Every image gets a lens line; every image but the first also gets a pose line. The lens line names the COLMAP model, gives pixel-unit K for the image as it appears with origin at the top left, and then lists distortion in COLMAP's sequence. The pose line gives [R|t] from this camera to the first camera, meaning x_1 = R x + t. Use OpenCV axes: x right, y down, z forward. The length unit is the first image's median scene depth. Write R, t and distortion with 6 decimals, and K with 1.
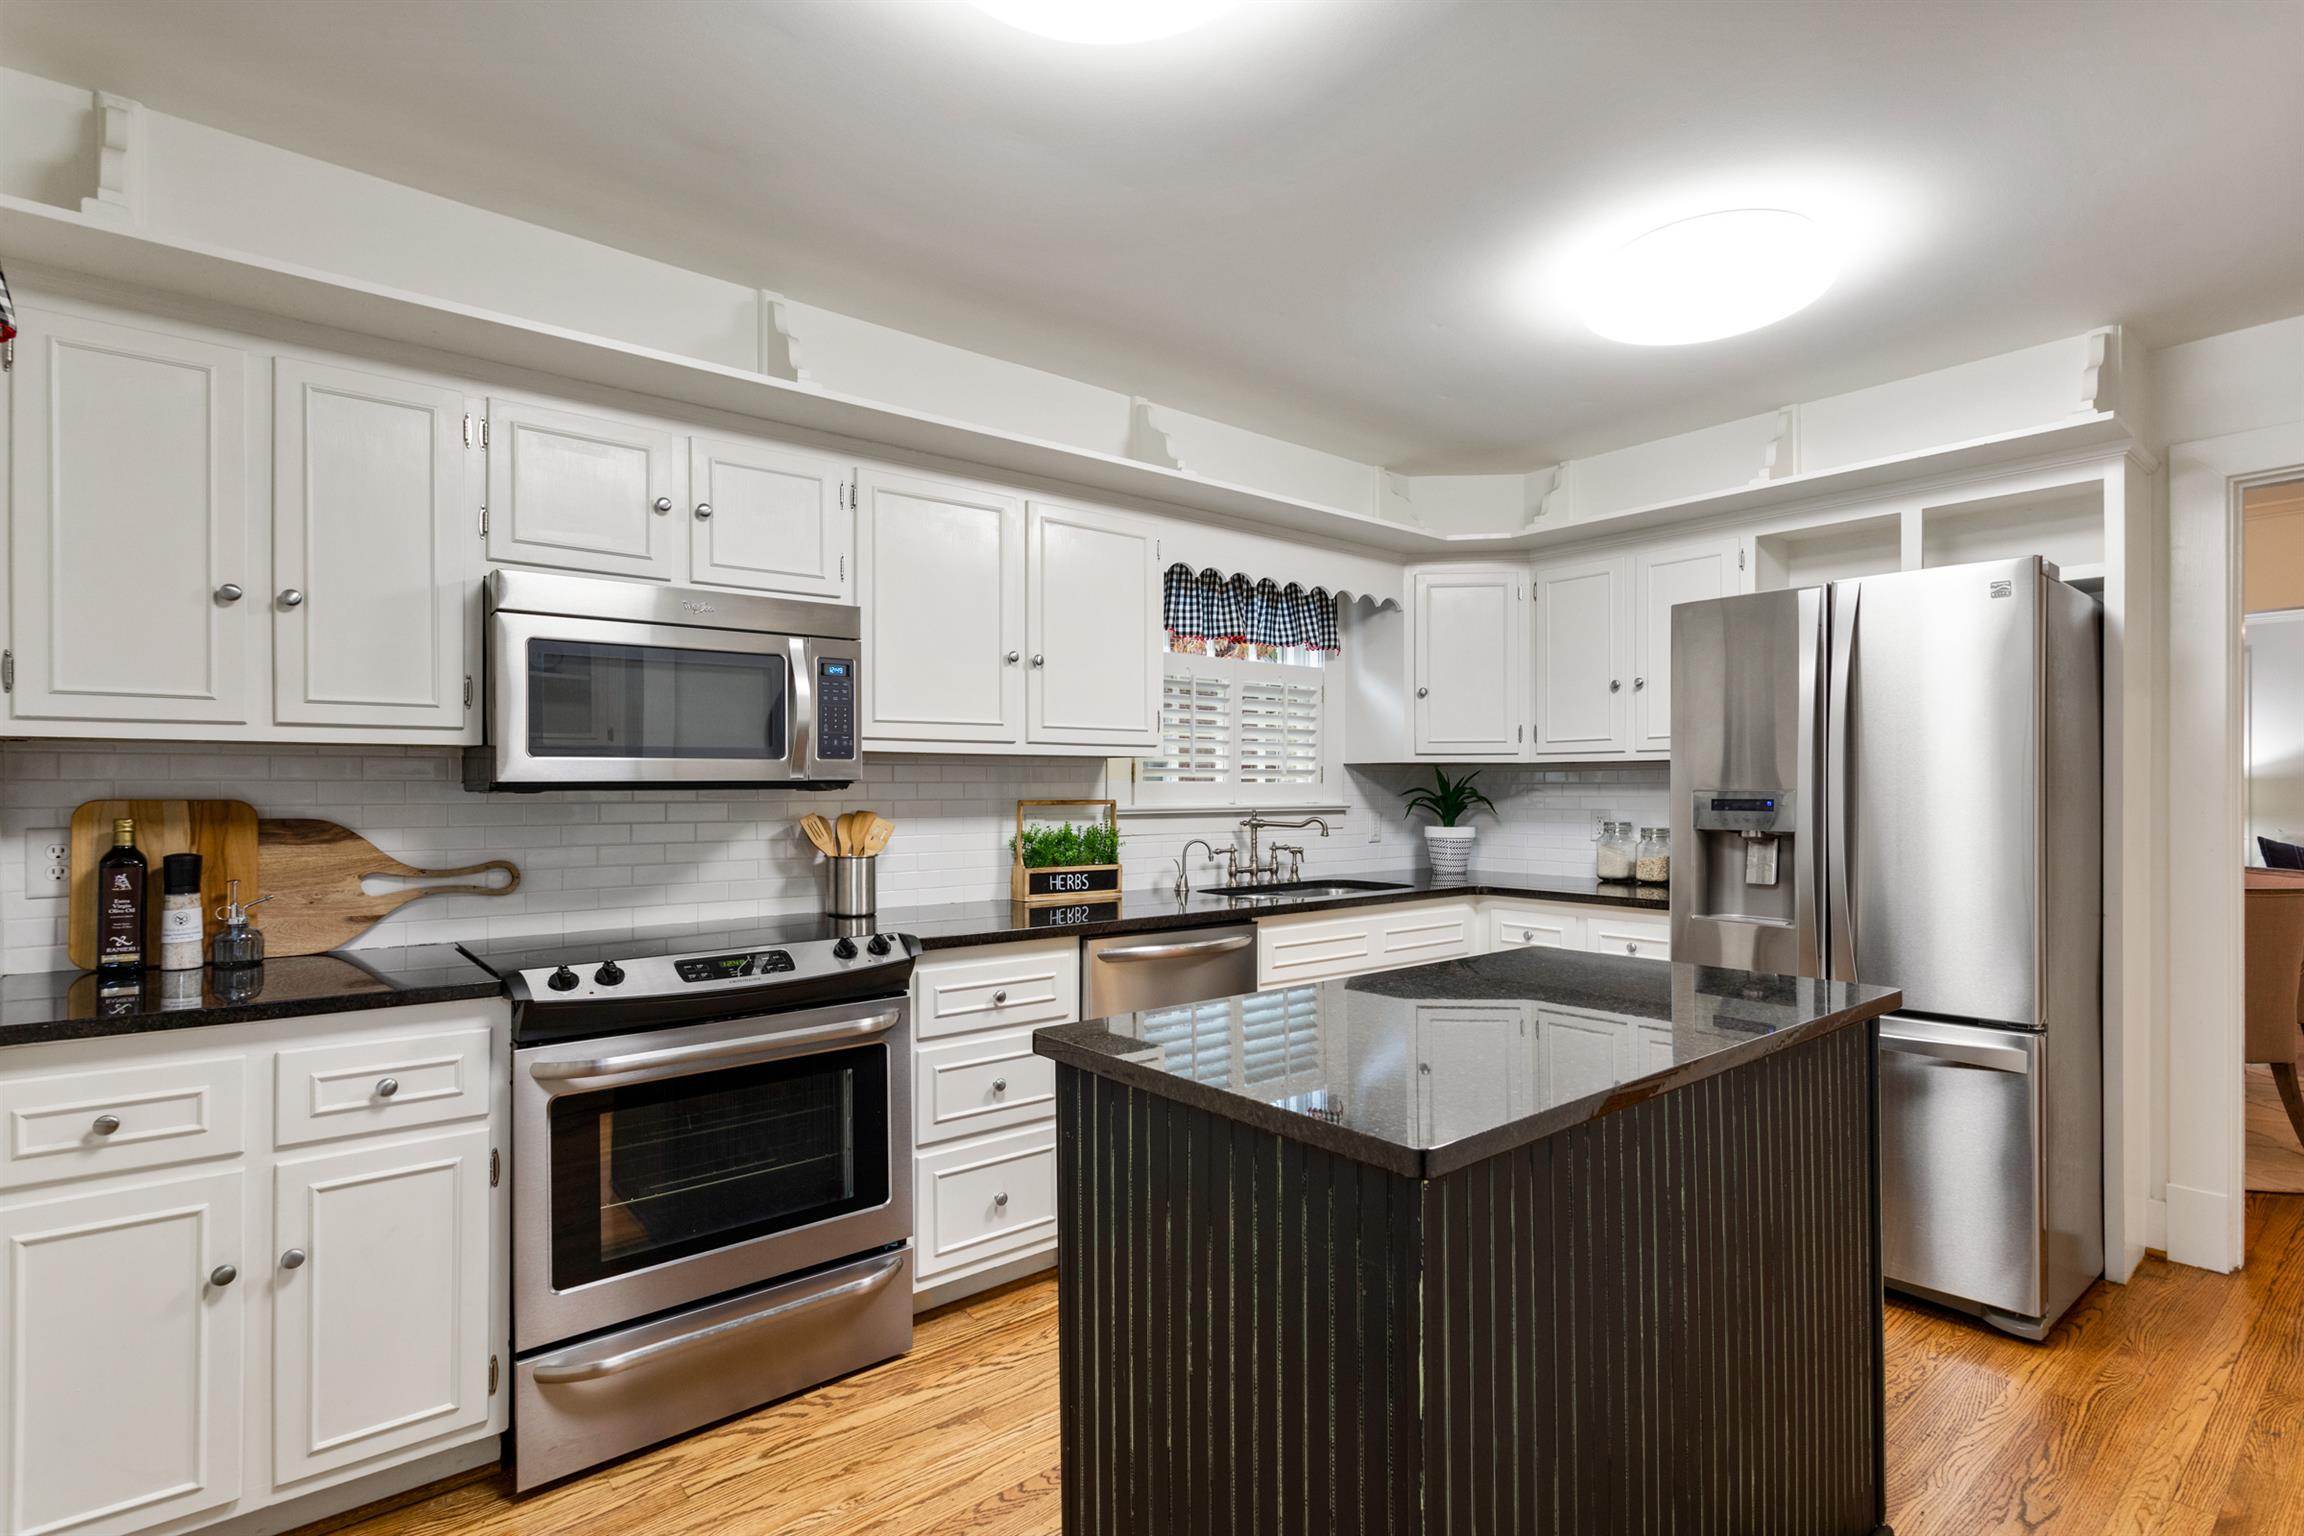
lens RADIAL K [[1082.3, 0, 1139.8], [0, 1082.3, 779.8], [0, 0, 1]] dist [0.000330, 0.000602]
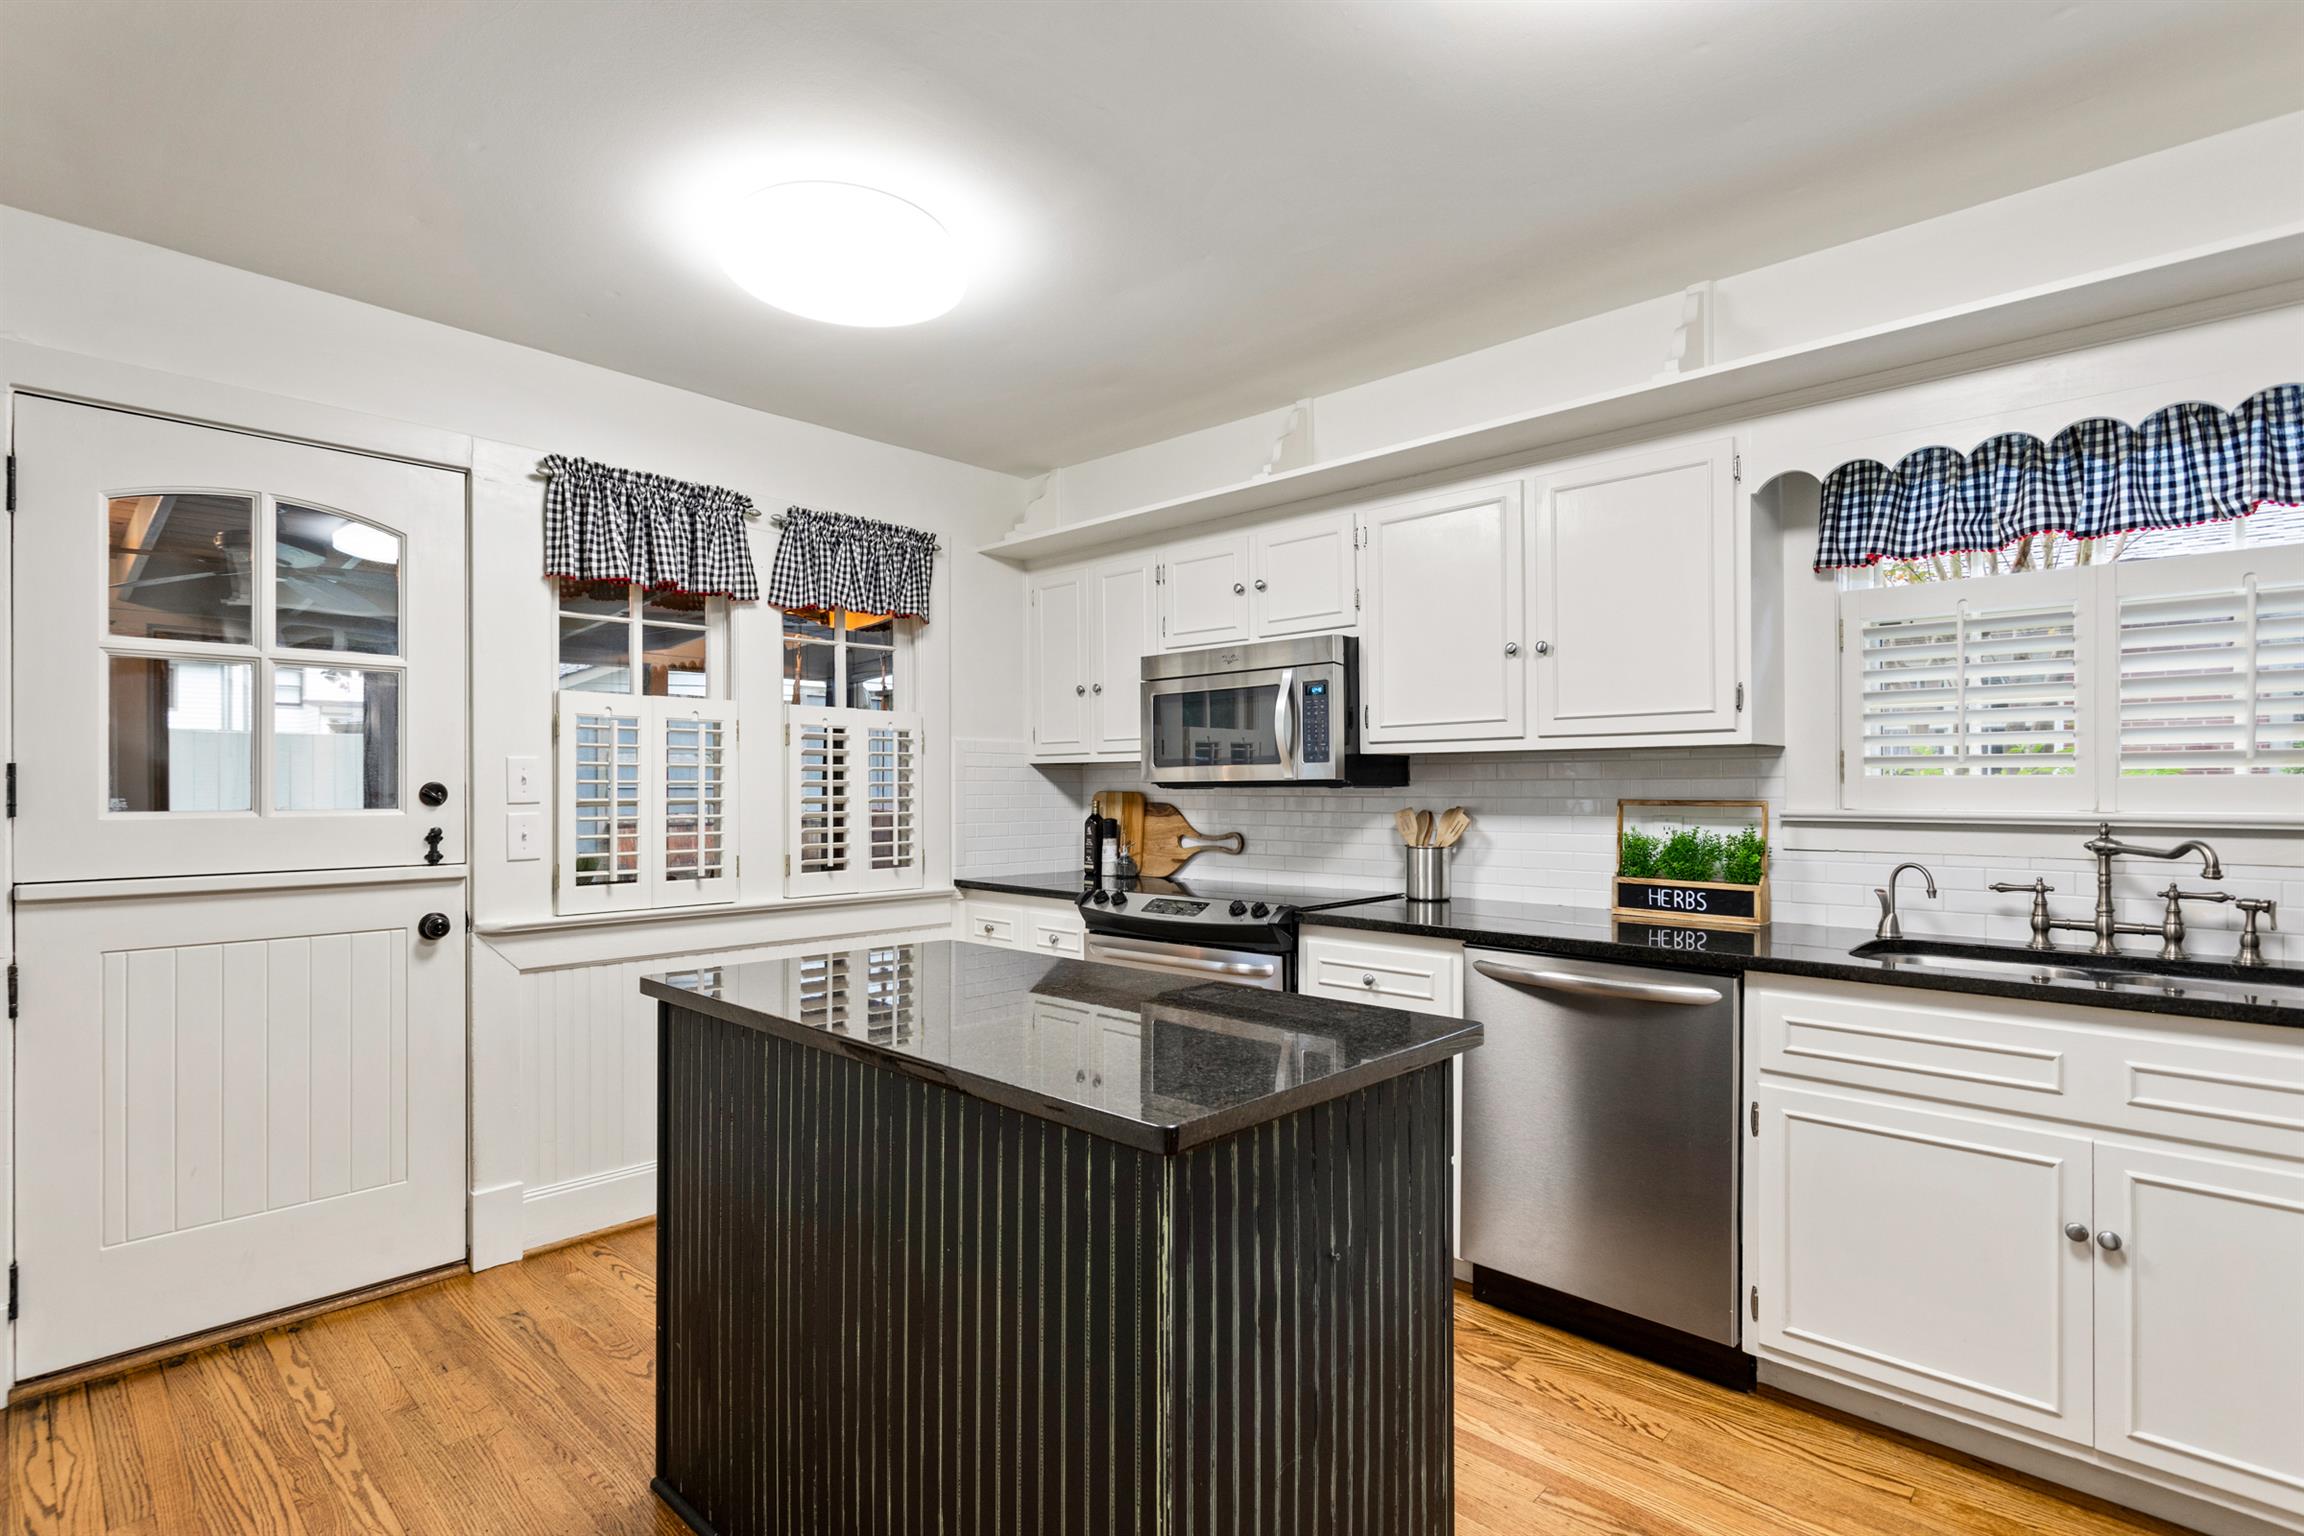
lens RADIAL K [[1096.7, 0, 1150.2], [0, 1096.7, 789.0], [0, 0, 1]] dist [-0.001427, 0.000238]
pose [[0.145602, 0.003145, -0.989338, 0.701089], [0.008452, 0.999954, 0.004422, 0.003090], [0.989307, -0.009006, 0.145569, 0.476654]]
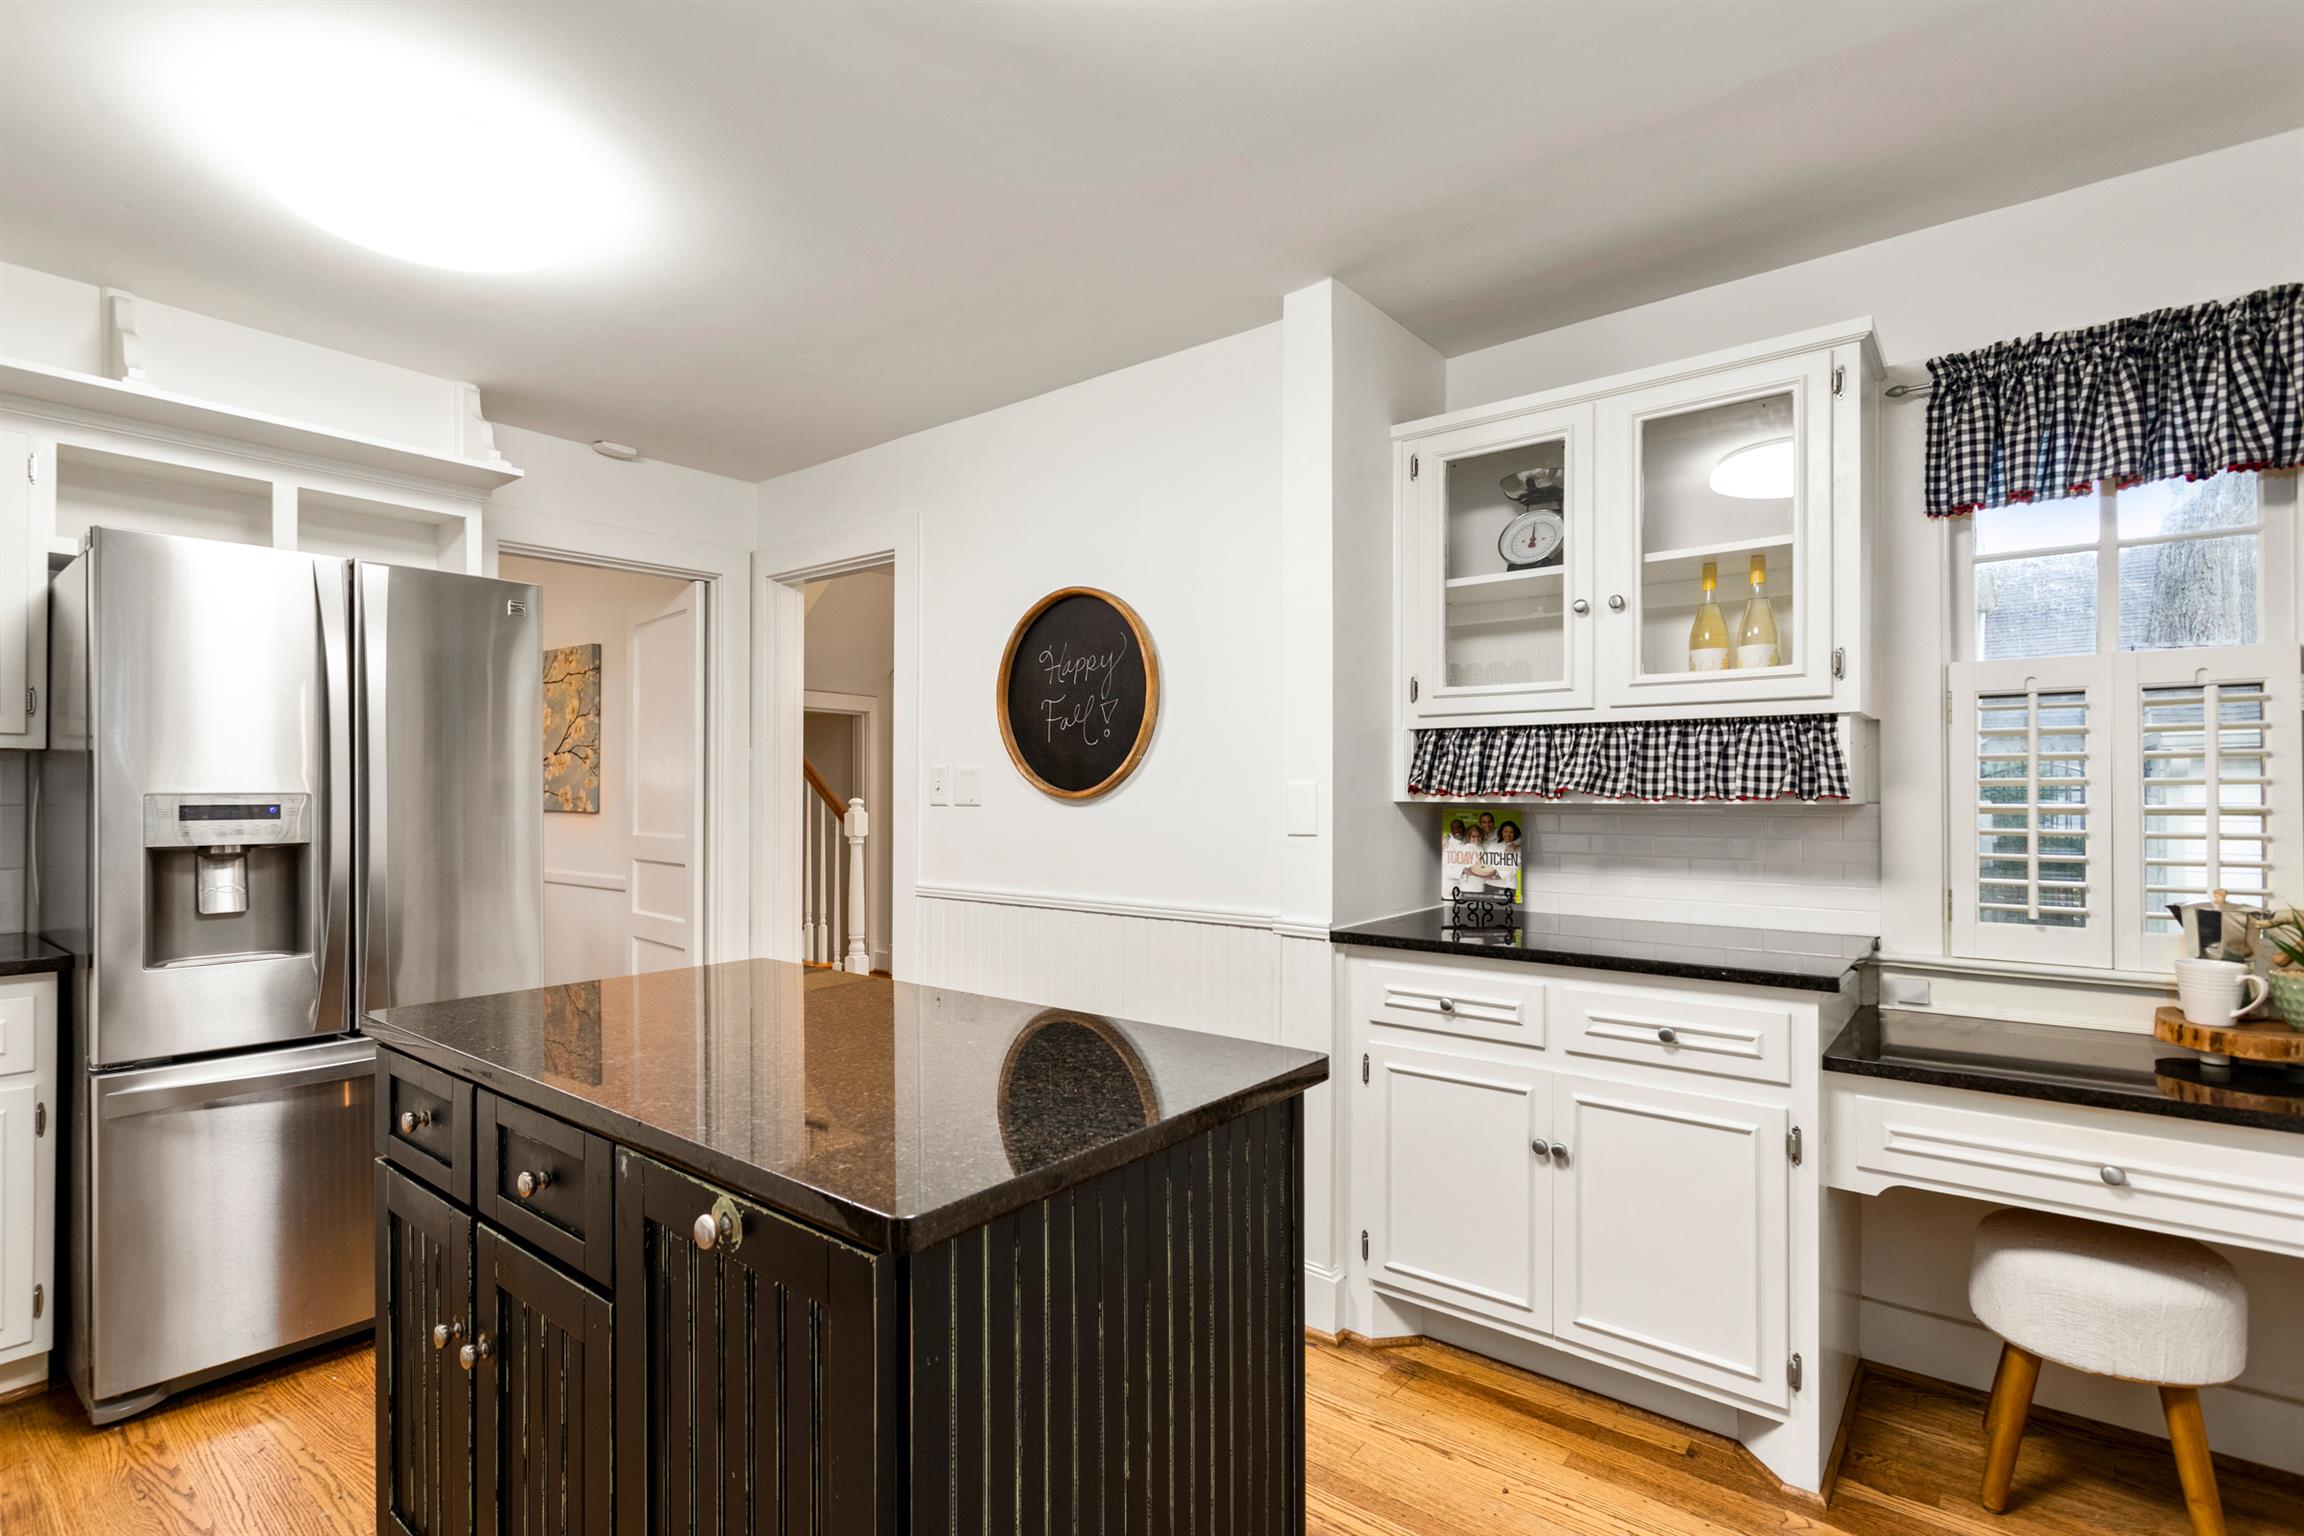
lens RADIAL K [[1096.7, 0, 1150.2], [0, 1096.7, 789.0], [0, 0, 1]] dist [-0.001427, 0.000238]
pose [[-0.222235, 0.005709, 0.974976, -0.307248], [-0.007303, 0.999945, -0.007520, 0.006003], [-0.974966, -0.008791, -0.222181, 0.454314]]
